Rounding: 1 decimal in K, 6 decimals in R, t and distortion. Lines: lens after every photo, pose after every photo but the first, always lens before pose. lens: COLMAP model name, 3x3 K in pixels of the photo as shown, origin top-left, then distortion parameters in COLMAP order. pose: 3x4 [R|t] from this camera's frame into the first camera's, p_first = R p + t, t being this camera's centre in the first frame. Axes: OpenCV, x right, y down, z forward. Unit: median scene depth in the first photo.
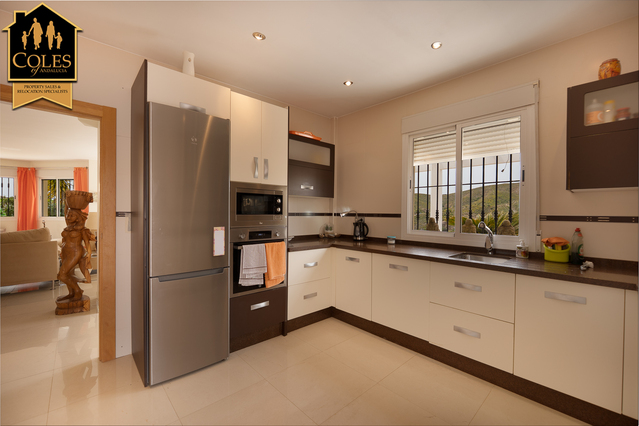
lens RADIAL K [[269.0, 0, 315.3], [0, 269.0, 212.6], [0, 0, 1]] dist [-0.001426, -0.000193]
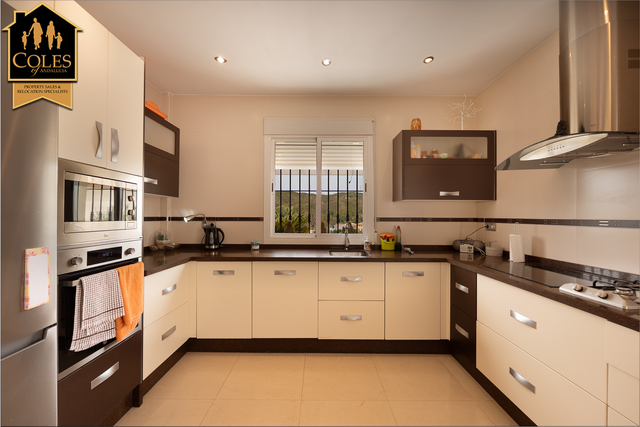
lens RADIAL K [[269.4, 0, 318.3], [0, 269.4, 213.5], [0, 0, 1]] dist [-0.001426, -0.000193]
pose [[0.675992, 0.001351, 0.736908, -0.313186], [0.004317, 0.999974, -0.005794, -0.002672], [-0.736896, 0.007098, 0.675969, 0.247955]]
